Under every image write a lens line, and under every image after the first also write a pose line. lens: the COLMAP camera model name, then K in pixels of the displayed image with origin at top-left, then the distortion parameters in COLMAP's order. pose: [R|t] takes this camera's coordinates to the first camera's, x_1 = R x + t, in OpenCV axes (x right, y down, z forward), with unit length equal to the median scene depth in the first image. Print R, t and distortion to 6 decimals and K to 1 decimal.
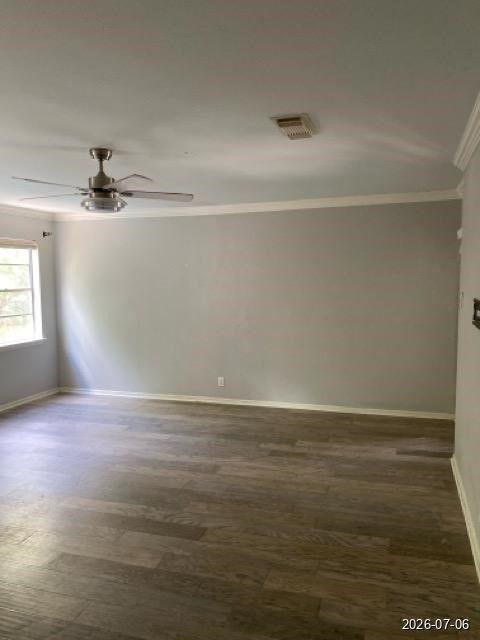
lens RADIAL K [[505.5, 0, 240.0], [0, 505.5, 320.0], [0, 0, 1]] dist [-0.001176, 0.003237]
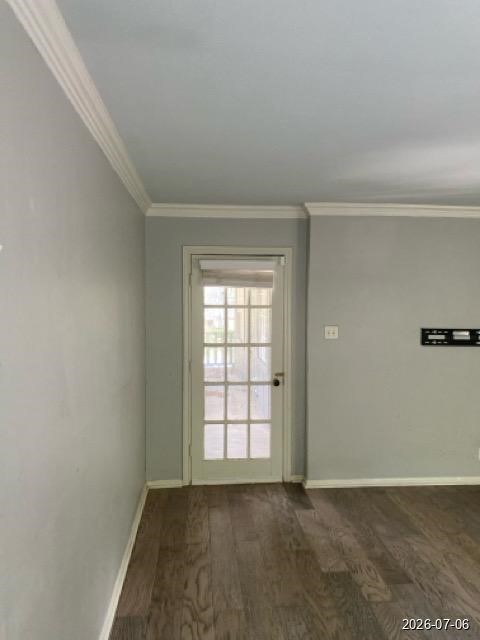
lens RADIAL K [[505.5, 0, 240.0], [0, 505.5, 320.0], [0, 0, 1]] dist [-0.001176, 0.003237]
pose [[-0.392295, -0.027802, 0.919419, -0.467116], [0.068357, 0.995898, 0.059281, -0.135757], [-0.917296, 0.086105, -0.388785, 1.470770]]
